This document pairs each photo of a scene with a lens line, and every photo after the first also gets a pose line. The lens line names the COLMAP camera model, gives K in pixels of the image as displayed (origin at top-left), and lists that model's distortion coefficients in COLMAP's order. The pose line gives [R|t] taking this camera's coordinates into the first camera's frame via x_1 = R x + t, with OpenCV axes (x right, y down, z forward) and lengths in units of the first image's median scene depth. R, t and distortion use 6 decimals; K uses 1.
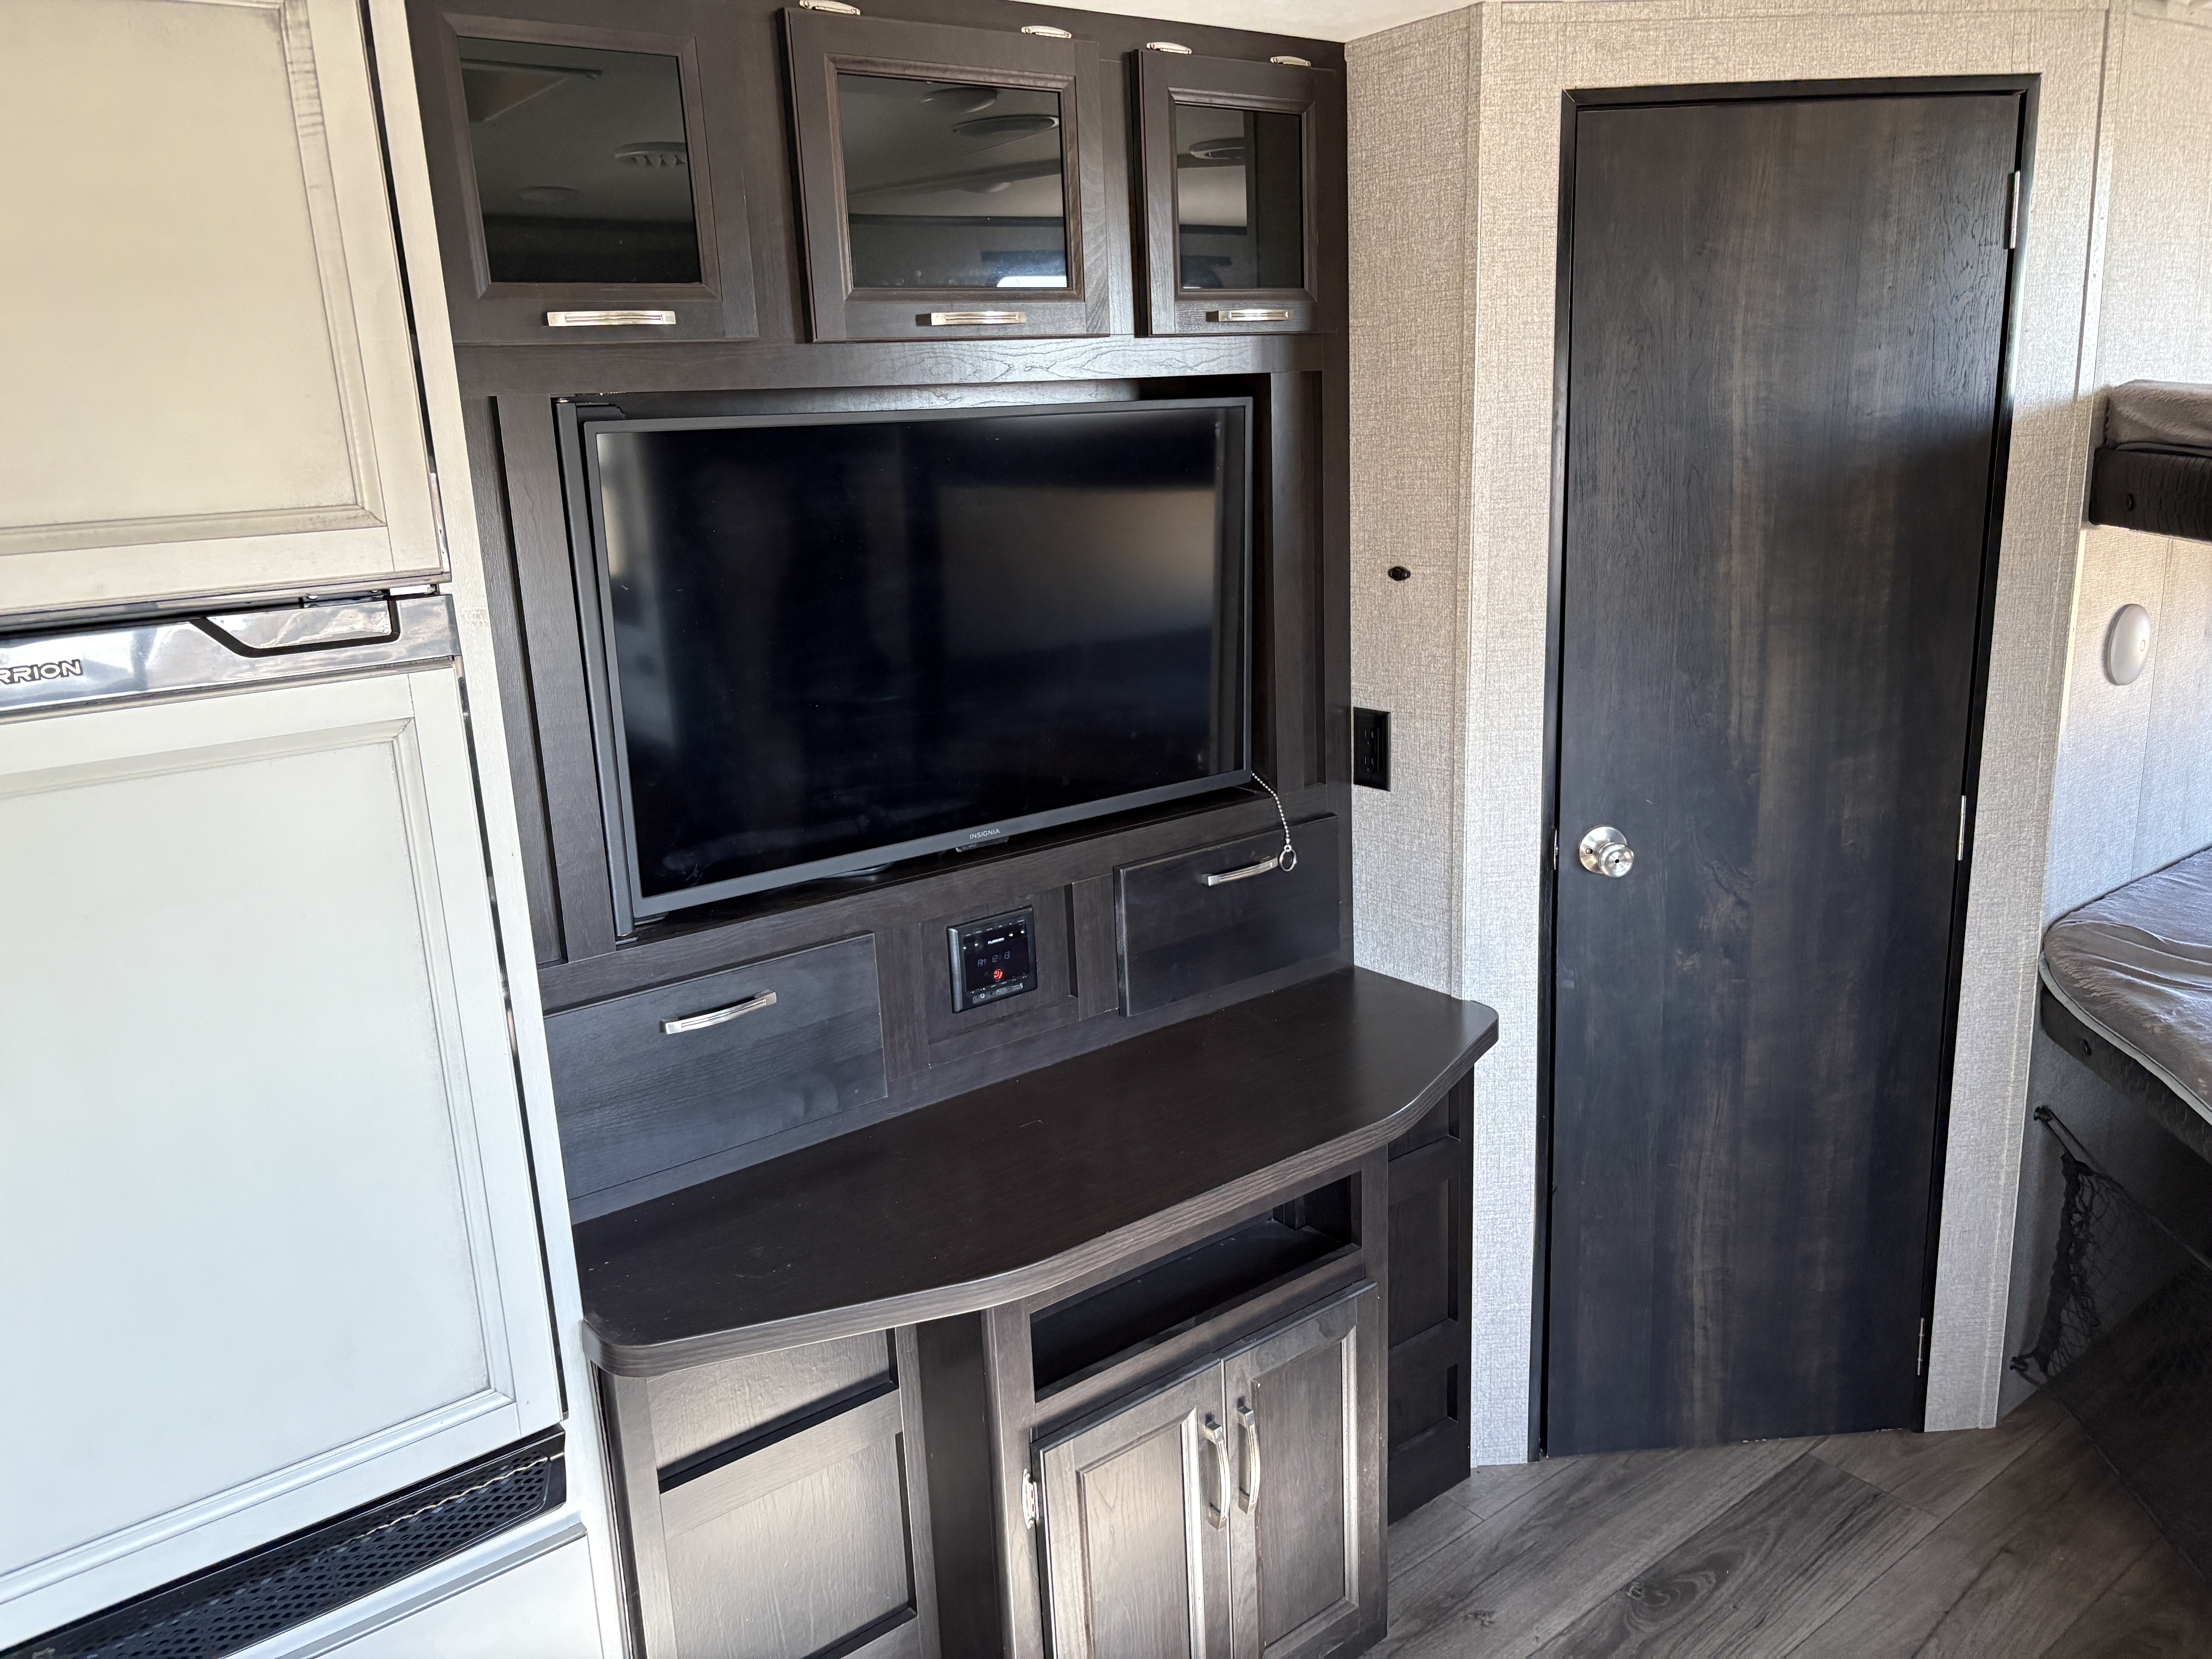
lens RADIAL K [[1689.0, 0, 1106.8], [0, 1689.0, 813.5], [0, 0, 1]] dist [0.086898, -0.087393]
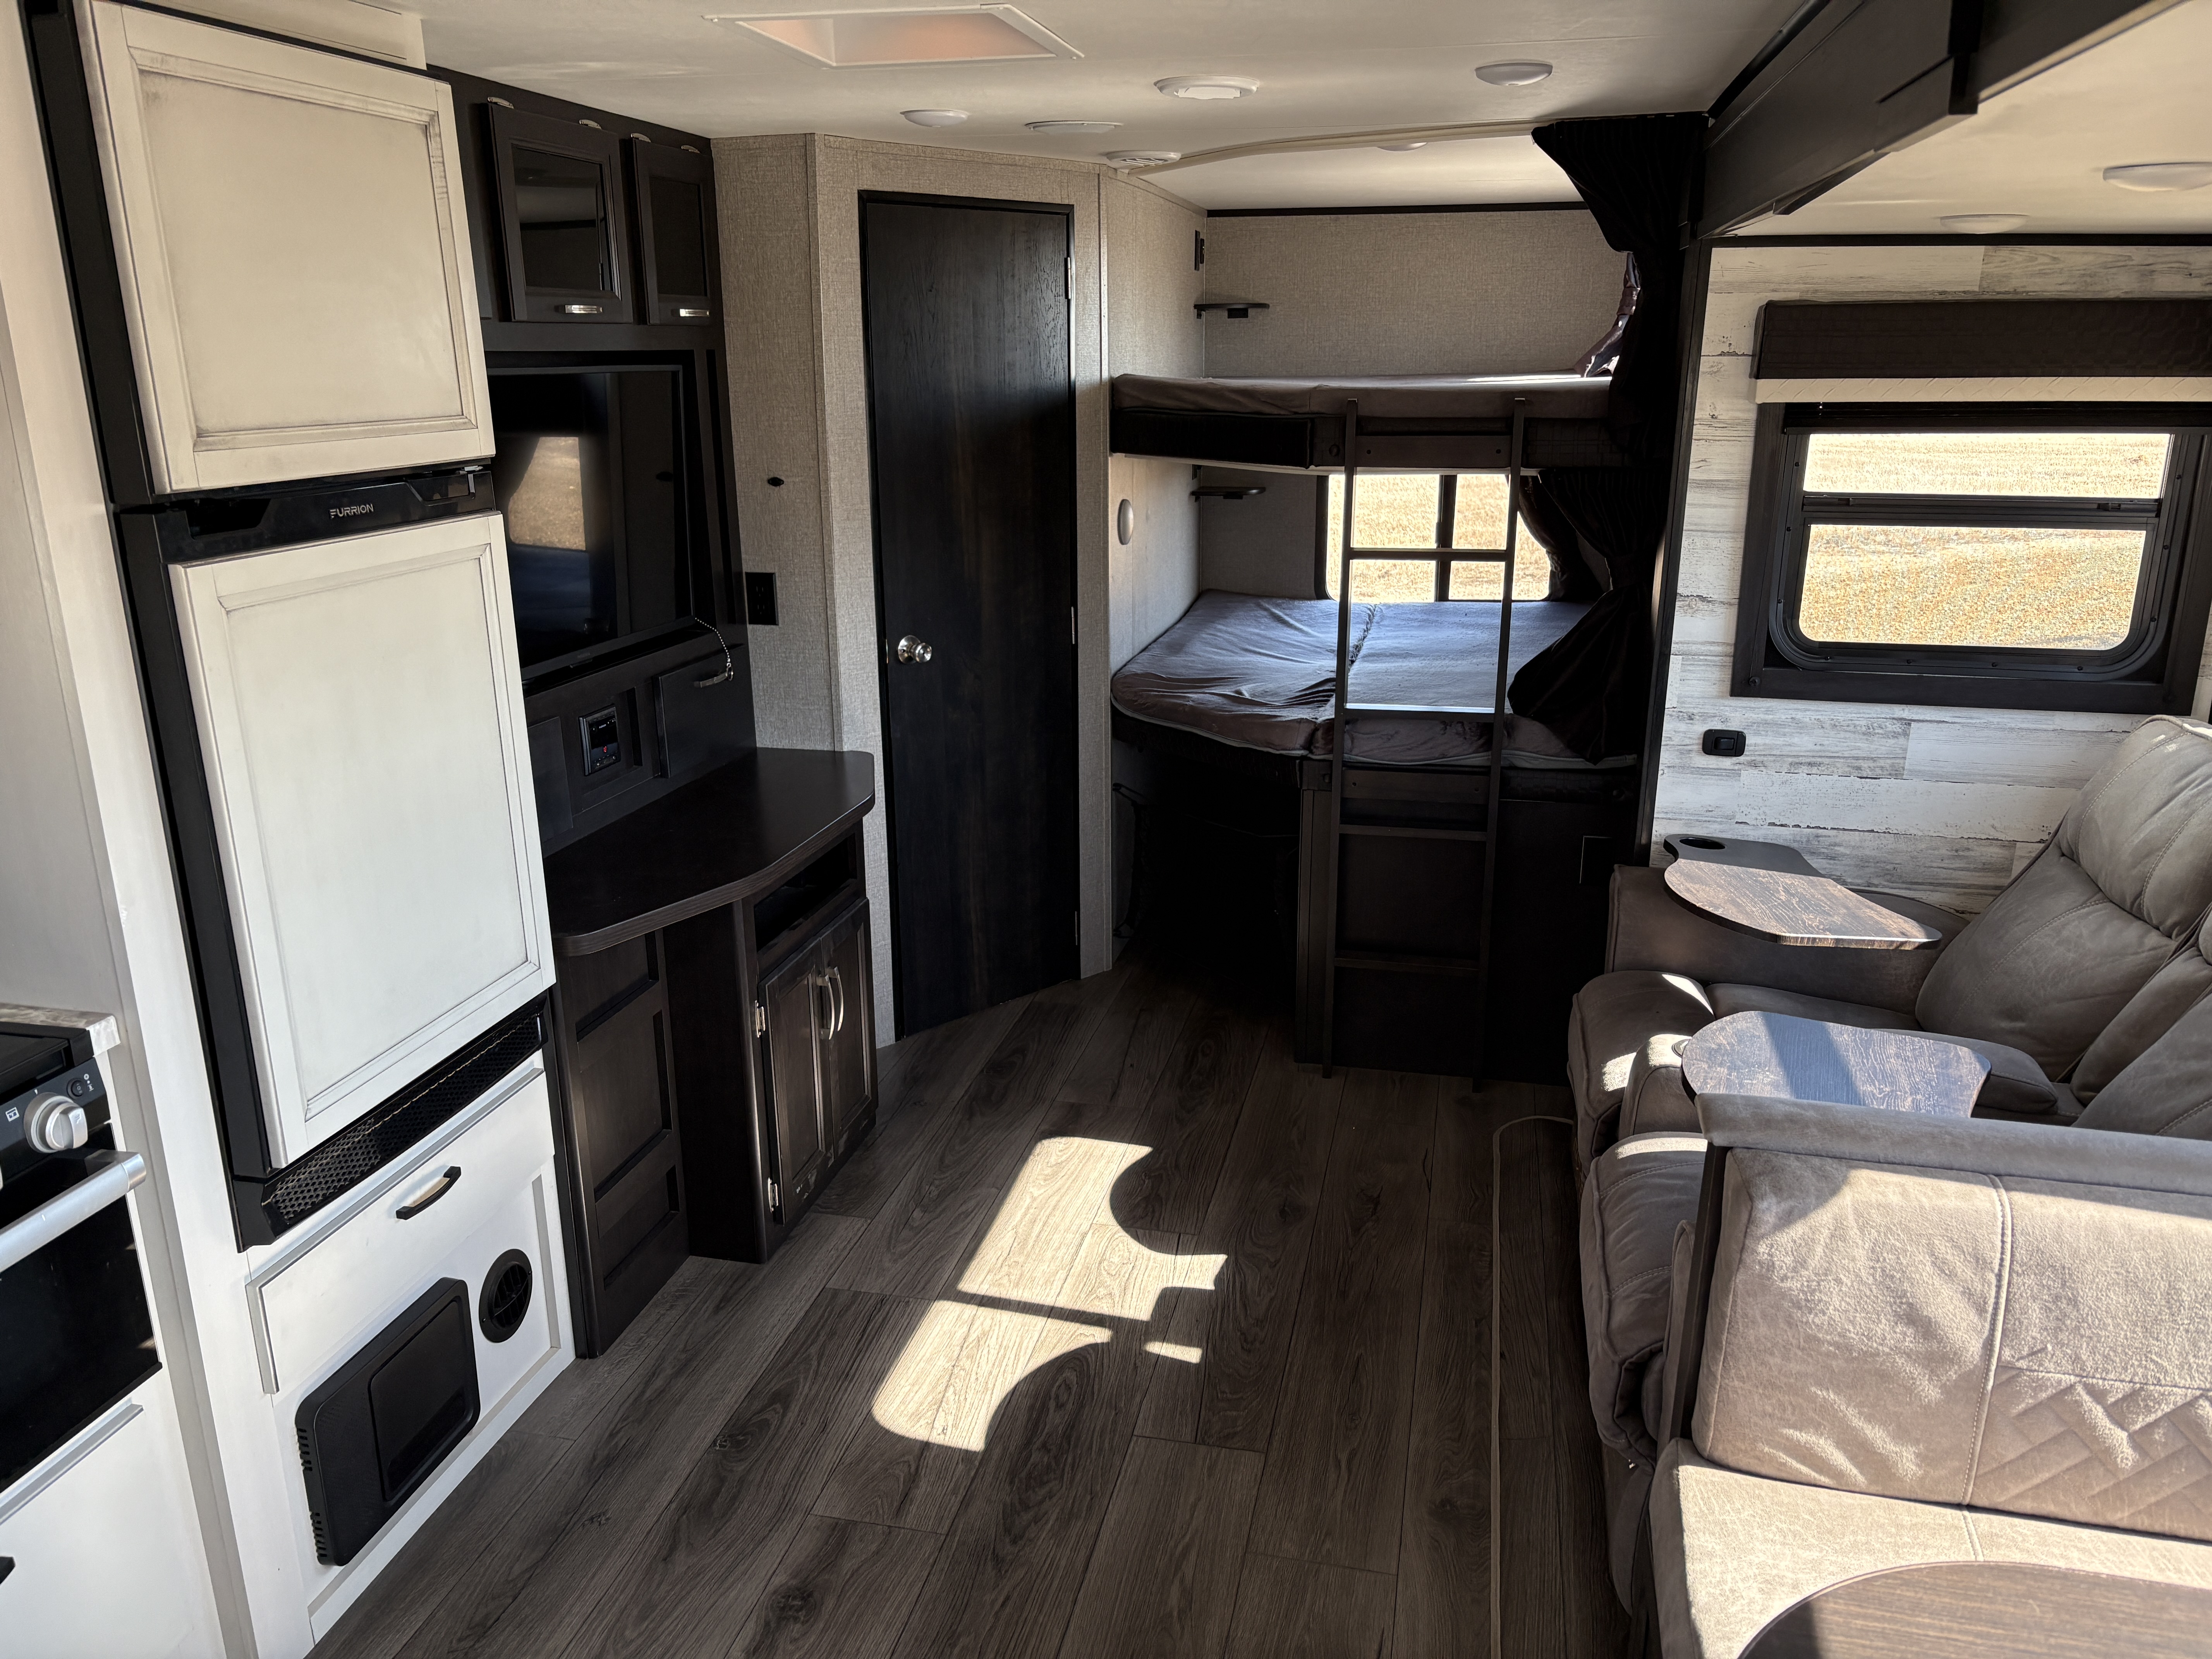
lens RADIAL K [[1680.1, 0, 1108.9], [0, 1680.1, 838.9], [0, 0, 1]] dist [0.048546, -0.052899]
pose [[0.781859, -0.141873, 0.607099, -0.573717], [0.124913, 0.989667, 0.070405, 0.112214], [-0.610814, 0.020788, 0.791501, -0.409012]]
